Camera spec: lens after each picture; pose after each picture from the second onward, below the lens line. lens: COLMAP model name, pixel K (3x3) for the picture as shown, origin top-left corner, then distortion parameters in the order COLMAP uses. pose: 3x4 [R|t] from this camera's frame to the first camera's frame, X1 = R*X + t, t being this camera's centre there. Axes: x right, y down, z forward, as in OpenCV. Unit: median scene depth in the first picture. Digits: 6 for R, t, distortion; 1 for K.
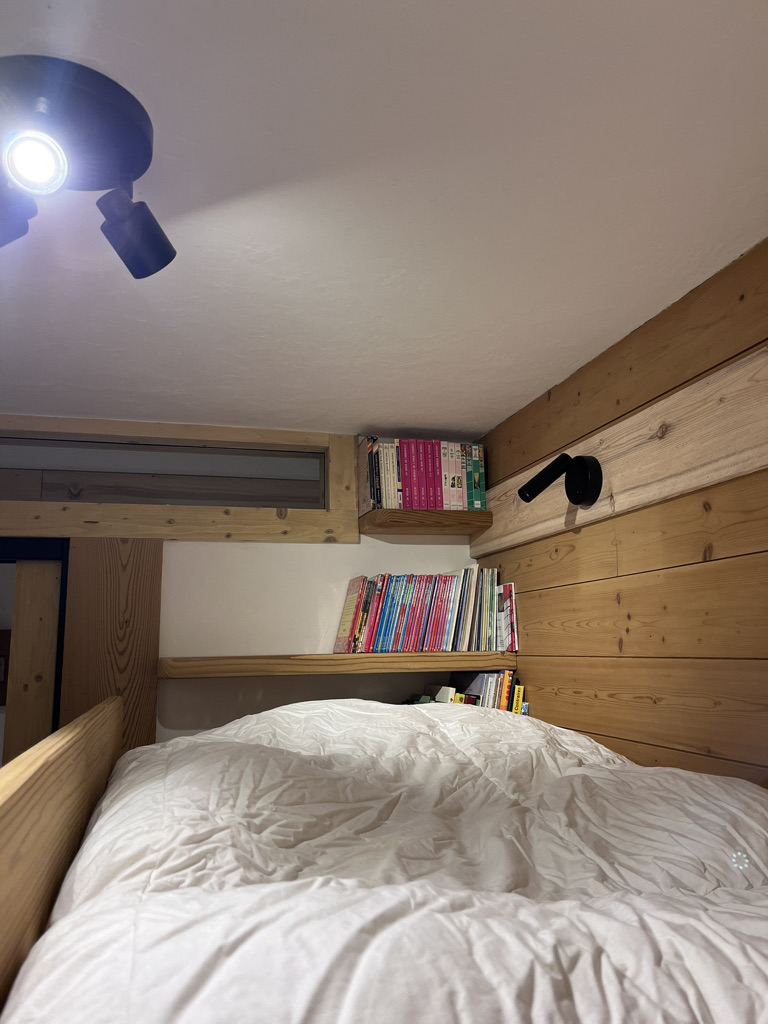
lens RADIAL K [[772.4, 0, 384.0], [0, 772.4, 512.0], [0, 0, 1]] dist [0.043896, -0.069570]
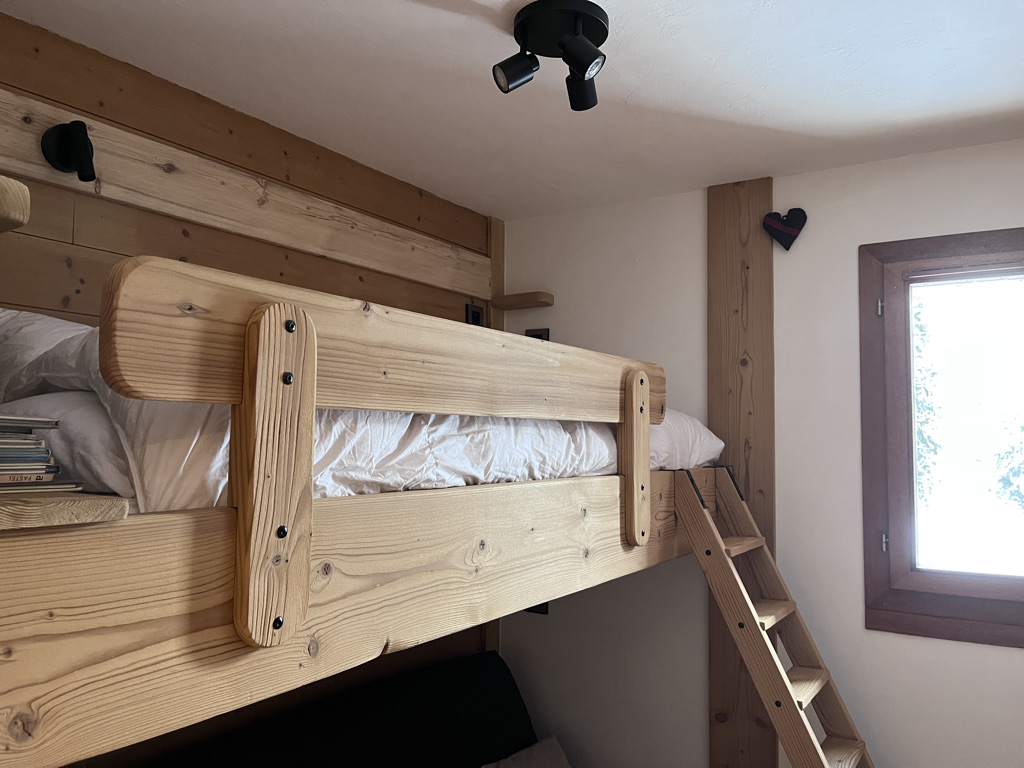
lens RADIAL K [[772.4, 0, 512.0], [0, 772.4, 384.0], [0, 0, 1]] dist [0.043896, -0.069570]
pose [[-0.665754, 0.059342, 0.743807, -1.034092], [-0.132627, 0.971549, -0.196220, 0.449931], [-0.734290, -0.229283, -0.638943, 1.284595]]
